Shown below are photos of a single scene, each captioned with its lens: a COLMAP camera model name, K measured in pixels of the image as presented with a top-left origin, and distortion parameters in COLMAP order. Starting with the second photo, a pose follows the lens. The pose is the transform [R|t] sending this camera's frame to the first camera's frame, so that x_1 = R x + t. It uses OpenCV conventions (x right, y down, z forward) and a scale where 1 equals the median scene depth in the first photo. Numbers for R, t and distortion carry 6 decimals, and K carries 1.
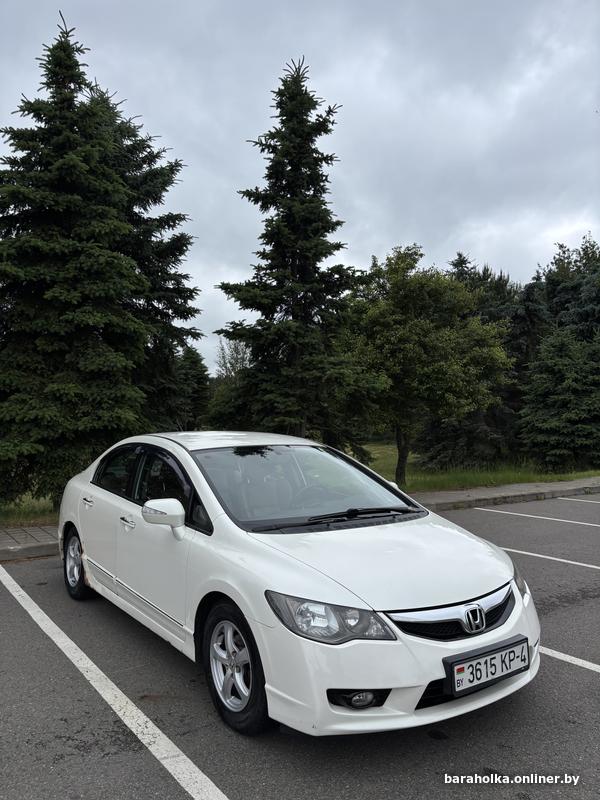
lens RADIAL K [[597.3, 0, 303.5], [0, 597.3, 397.1], [0, 0, 1]] dist [0.009773, 0.002153]
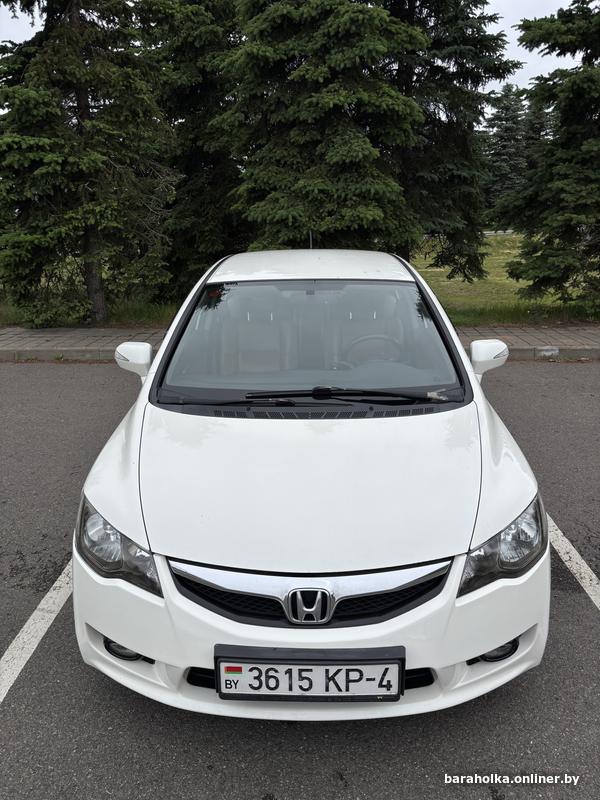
lens RADIAL K [[608.2, 0, 300.0], [0, 608.2, 400.0], [0, 0, 1]] dist [0.008412, -0.002364]
pose [[0.803121, 0.167954, -0.571654, 0.333829], [0.040312, 0.941931, 0.333377, -0.027415], [0.594451, -0.290786, 0.749714, 0.311910]]
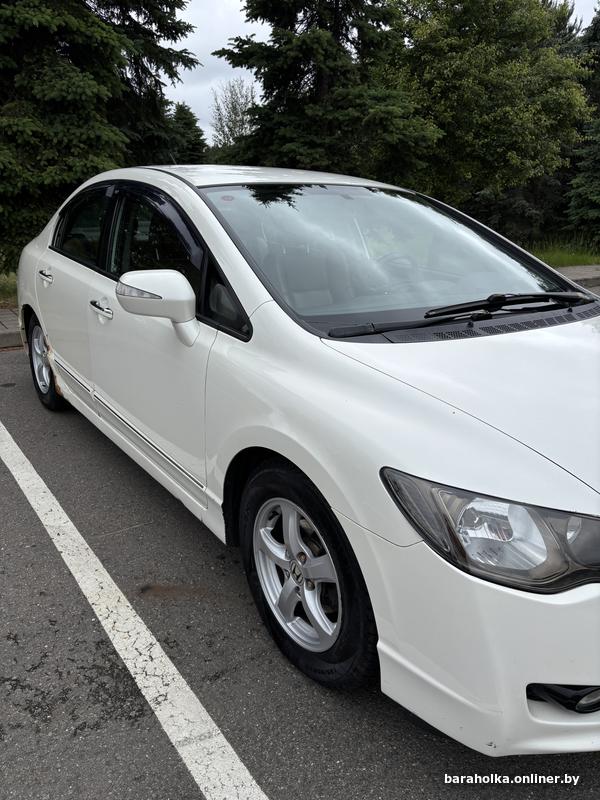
lens RADIAL K [[594.8, 0, 298.0], [0, 594.8, 412.4], [0, 0, 1]] dist [0.045236, -0.042736]
pose [[0.999770, 0.020052, -0.007571, -0.067573], [-0.015785, 0.927781, 0.372791, 0.059706], [0.014499, -0.372586, 0.927885, 0.312710]]
